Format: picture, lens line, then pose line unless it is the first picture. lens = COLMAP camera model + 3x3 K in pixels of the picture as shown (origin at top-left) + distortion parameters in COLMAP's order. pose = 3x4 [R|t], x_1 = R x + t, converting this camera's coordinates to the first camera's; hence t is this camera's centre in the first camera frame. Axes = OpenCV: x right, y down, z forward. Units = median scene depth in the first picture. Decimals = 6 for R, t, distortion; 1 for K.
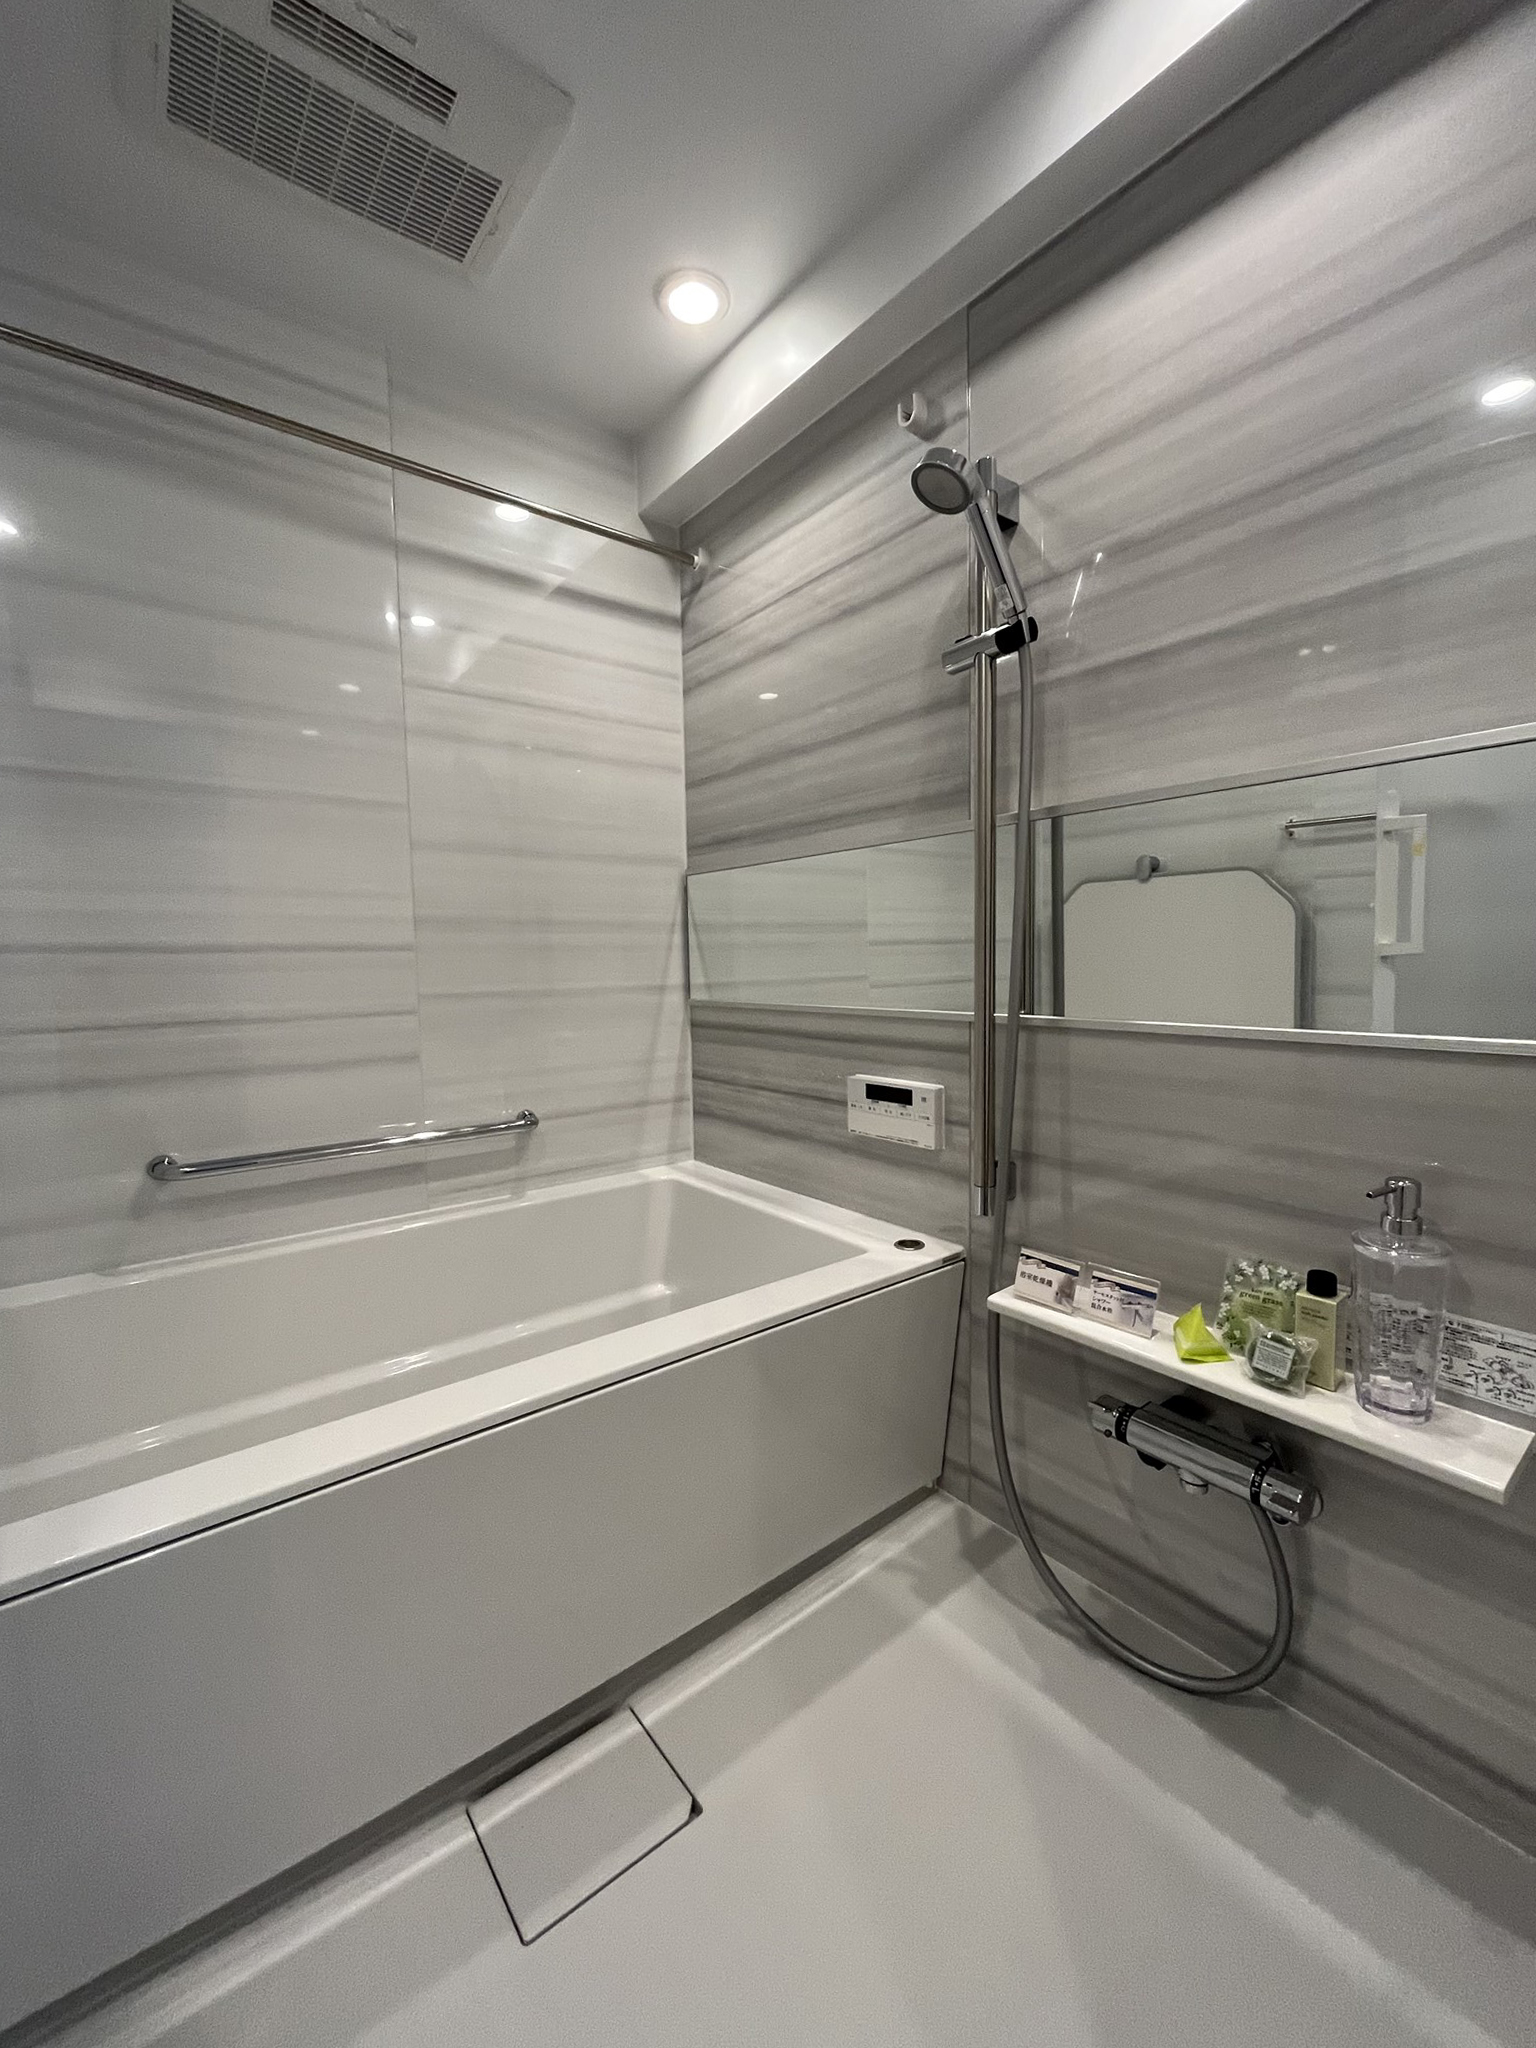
lens RADIAL K [[822.4, 0, 768.7], [0, 822.4, 1023.1], [0, 0, 1]] dist [-0.003144, -0.000180]
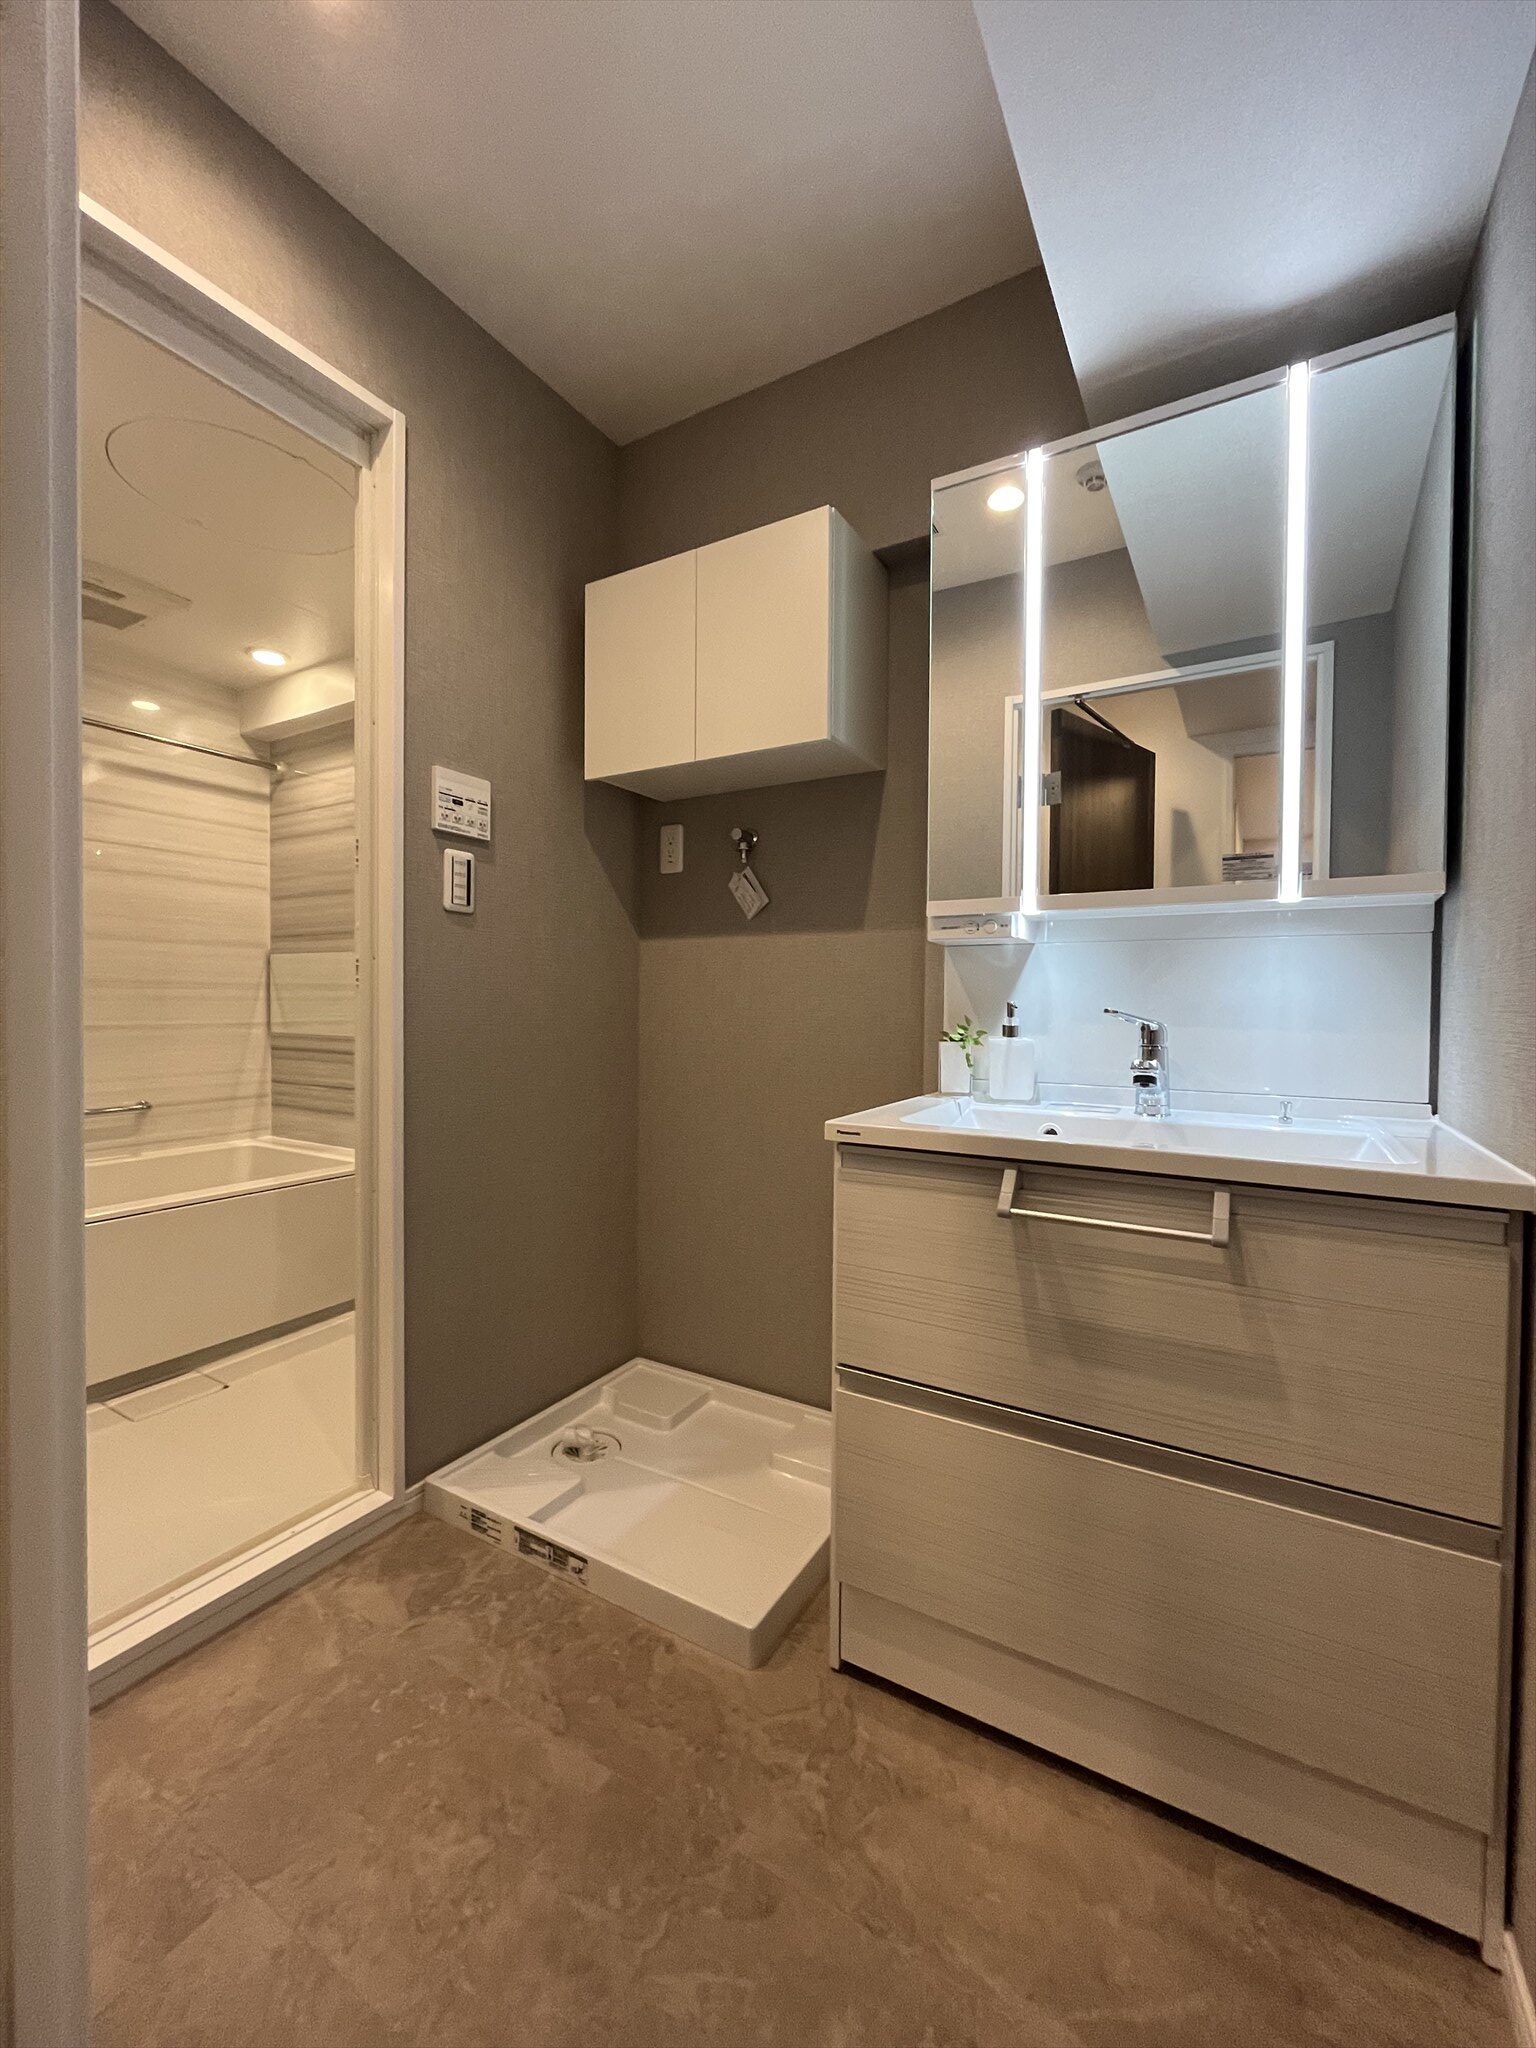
lens RADIAL K [[822.4, 0, 761.6], [0, 822.4, 1014.9], [0, 0, 1]] dist [-0.003144, -0.000180]
pose [[0.937645, 0.014277, 0.347302, 0.243330], [0.008407, 0.997932, -0.063721, 0.047385], [-0.347493, 0.062667, 0.935586, -0.814974]]
